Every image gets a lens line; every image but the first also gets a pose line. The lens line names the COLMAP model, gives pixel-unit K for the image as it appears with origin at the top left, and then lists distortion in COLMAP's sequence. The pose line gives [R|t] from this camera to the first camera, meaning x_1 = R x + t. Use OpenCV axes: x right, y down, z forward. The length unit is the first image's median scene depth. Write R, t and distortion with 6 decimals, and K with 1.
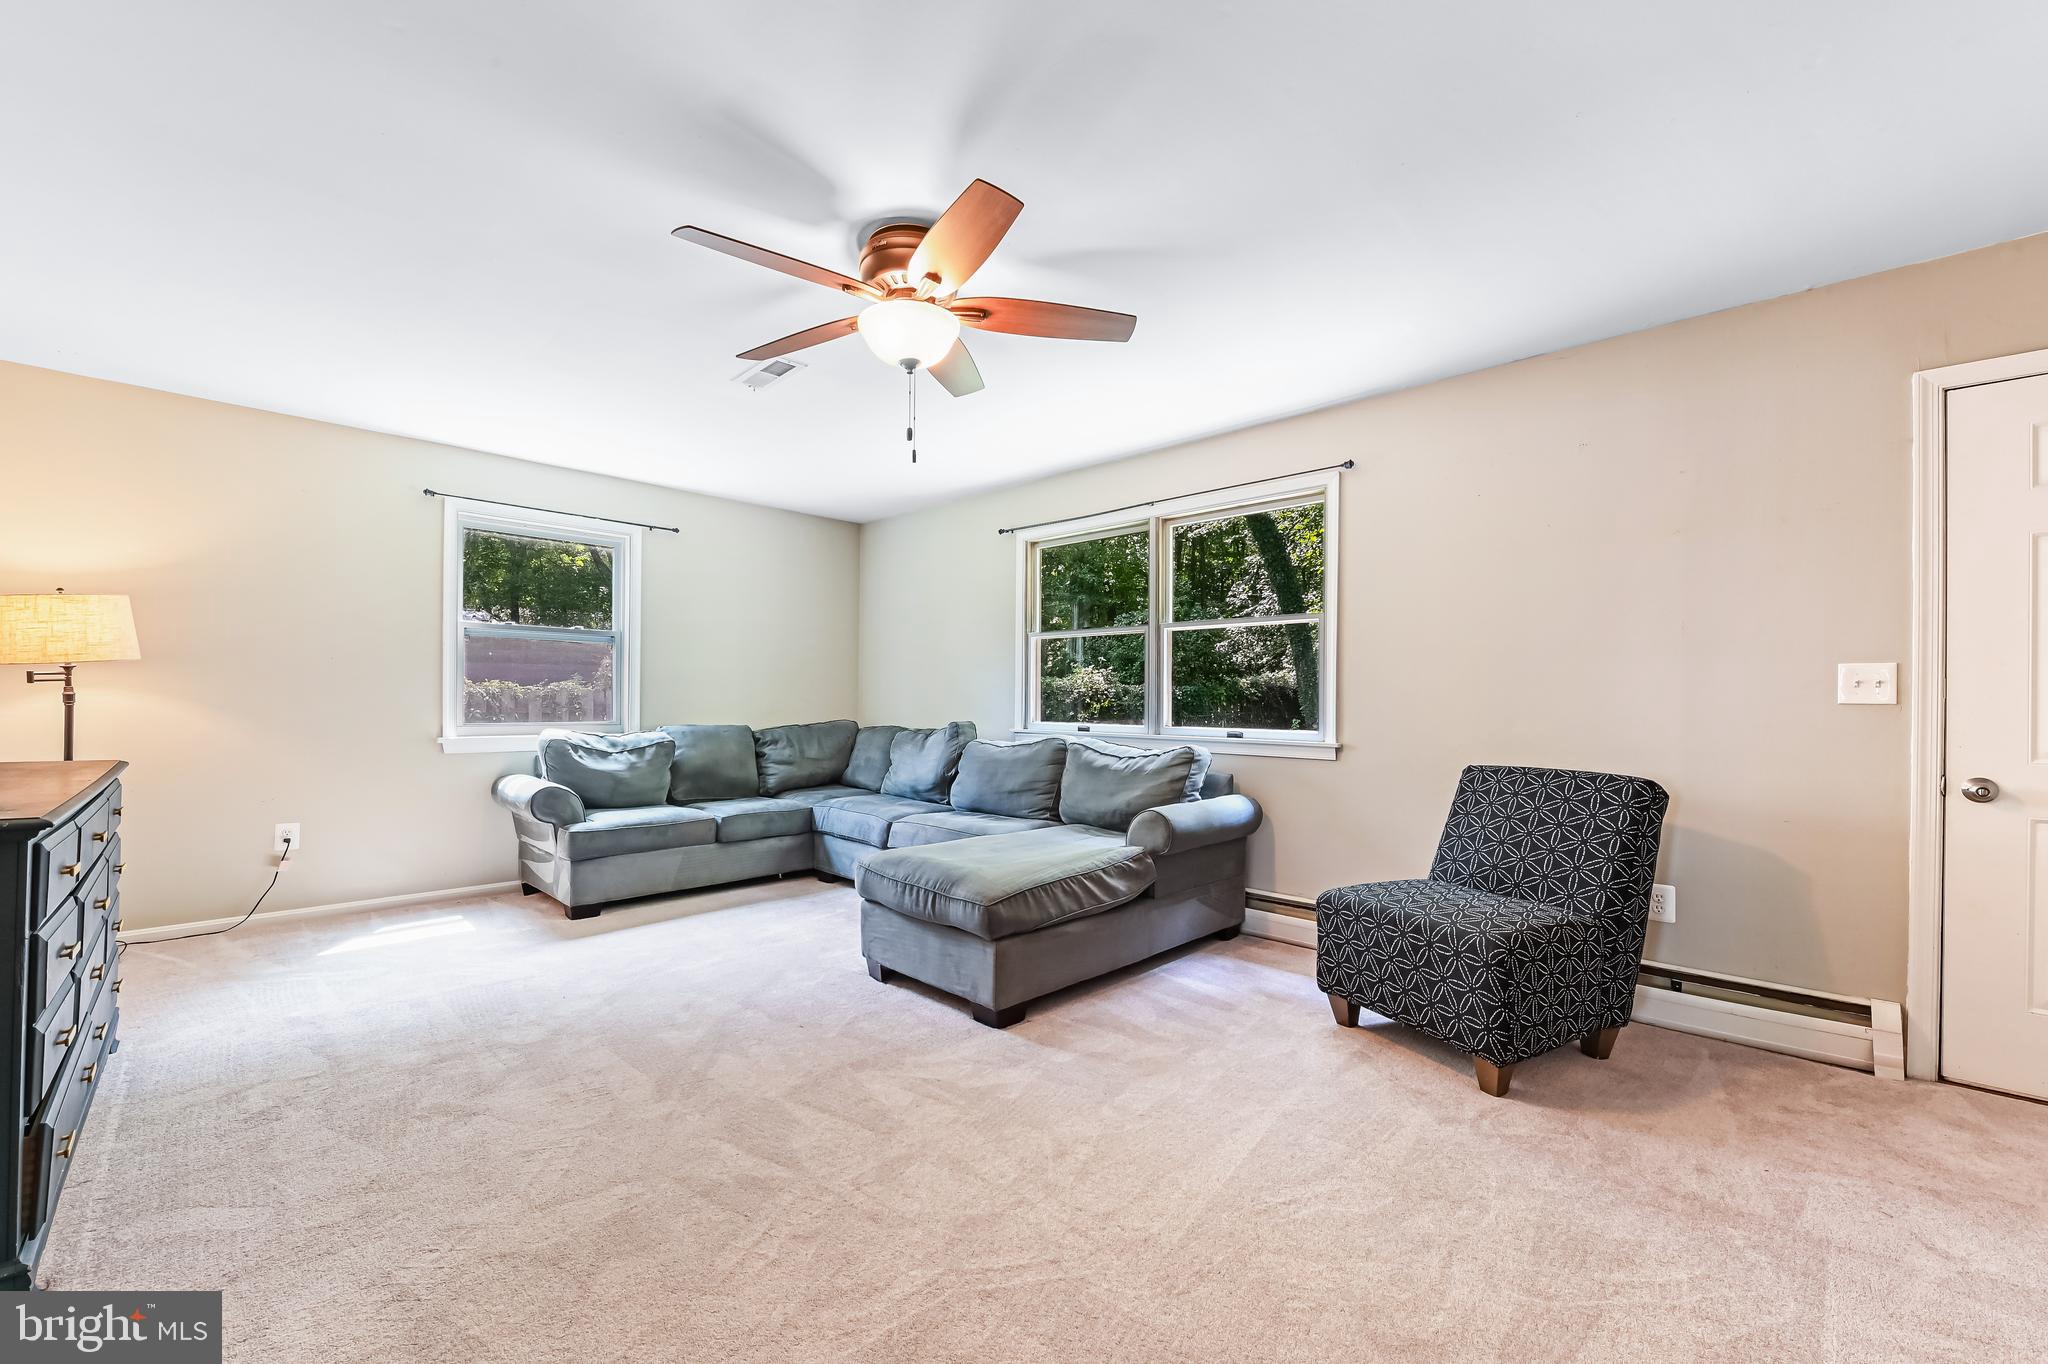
lens RADIAL K [[817.9, 0, 1026.0], [0, 817.9, 686.2], [0, 0, 1]] dist [-0.001132, -0.000227]
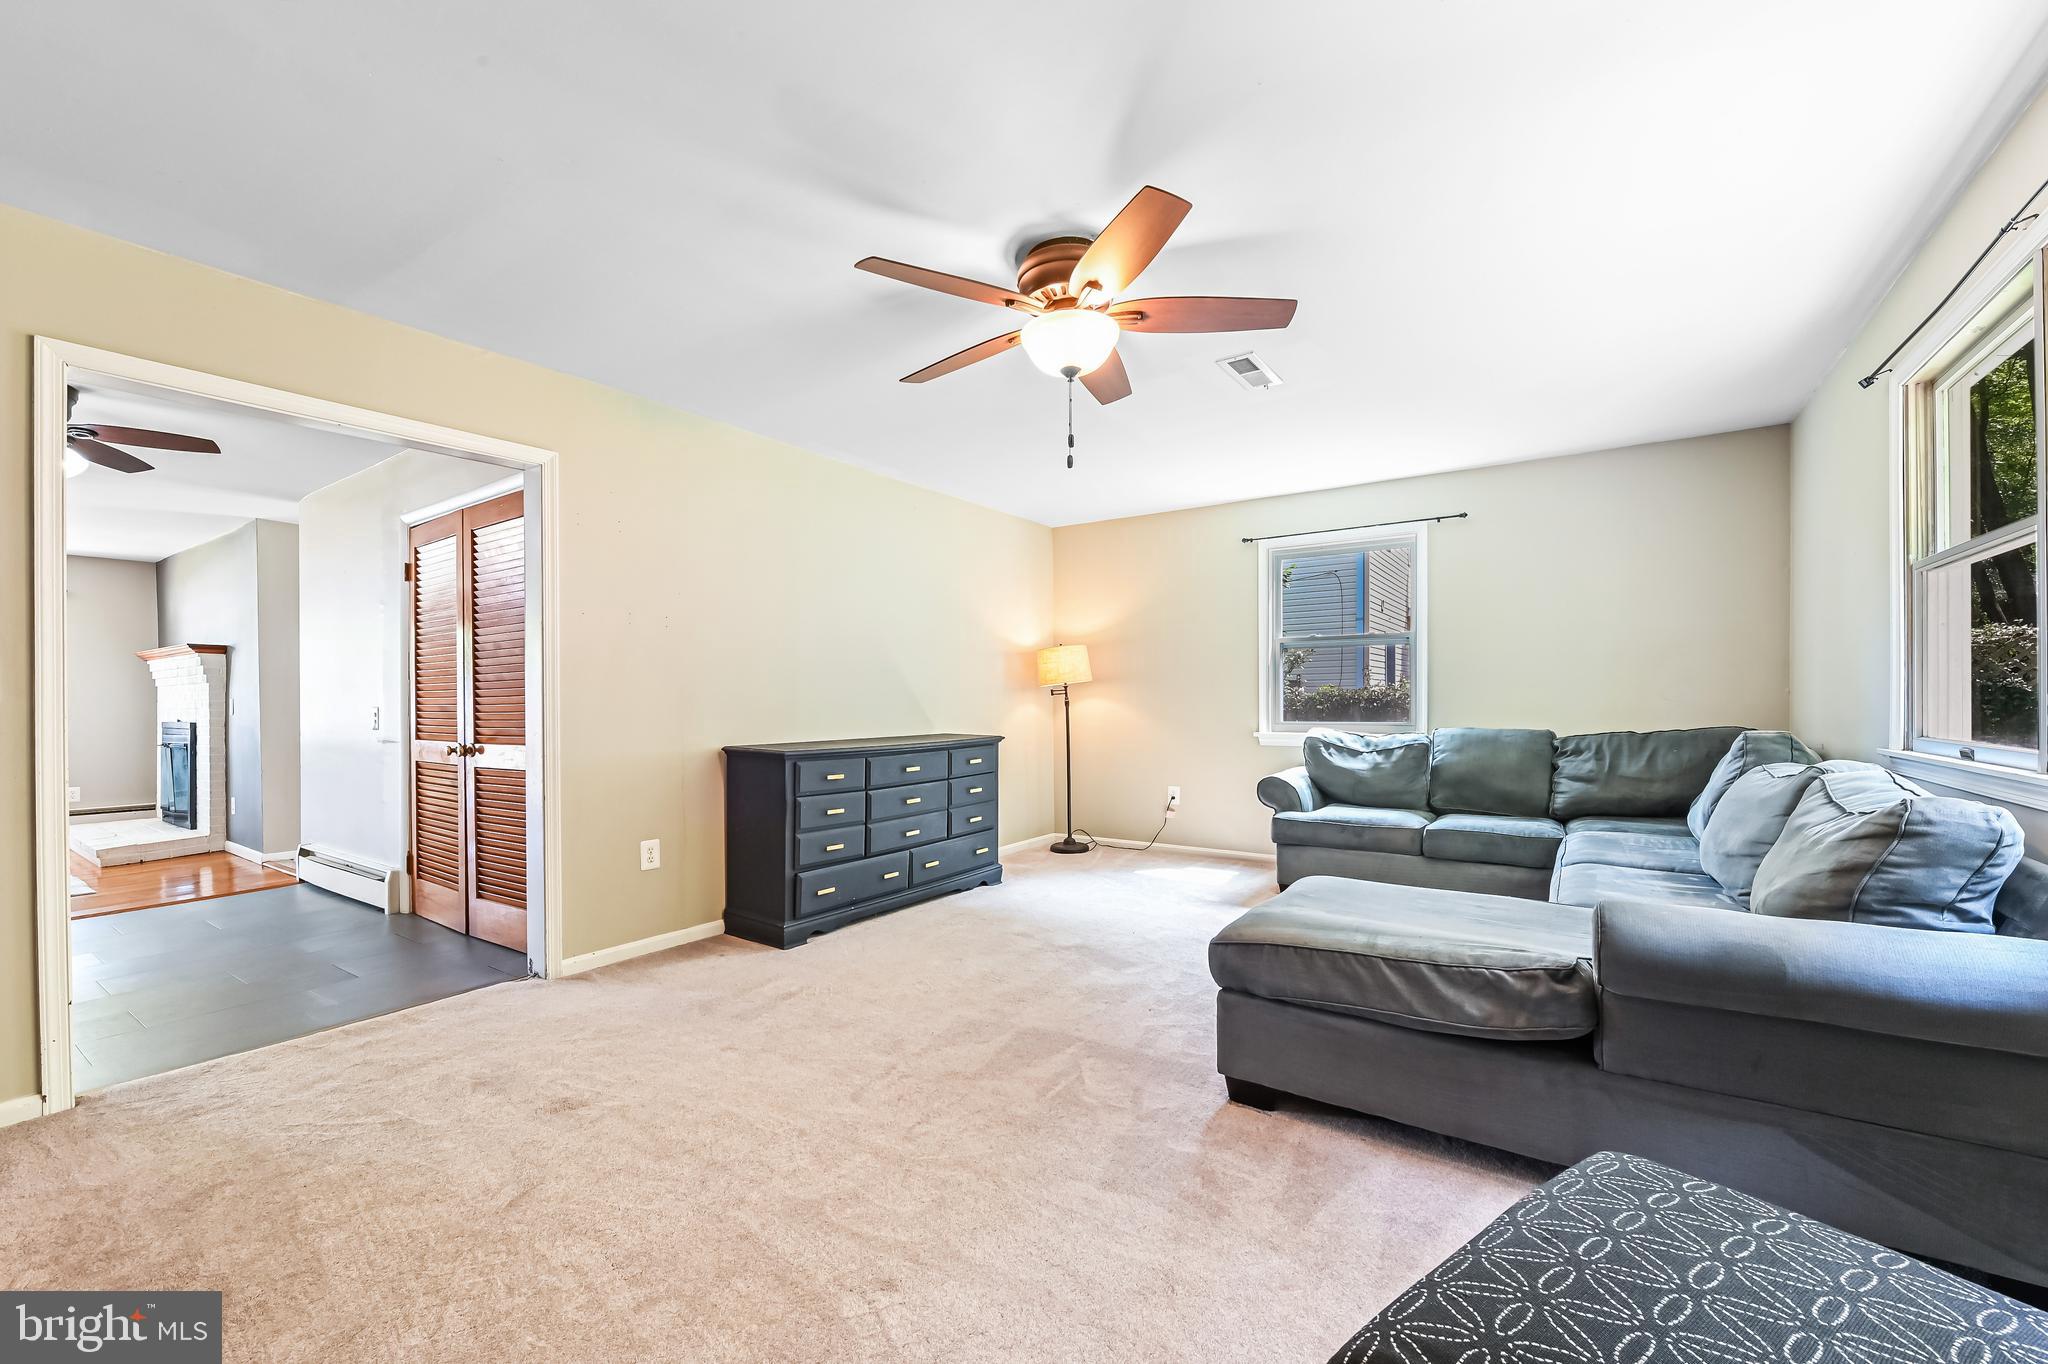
lens RADIAL K [[817.9, 0, 1015.4], [0, 817.9, 703.9], [0, 0, 1]] dist [-0.001132, -0.000227]
pose [[0.182821, -0.006073, -0.983127, 0.455694], [0.024478, 0.999699, -0.001624, 0.011725], [0.982841, -0.023768, 0.182915, 0.401622]]
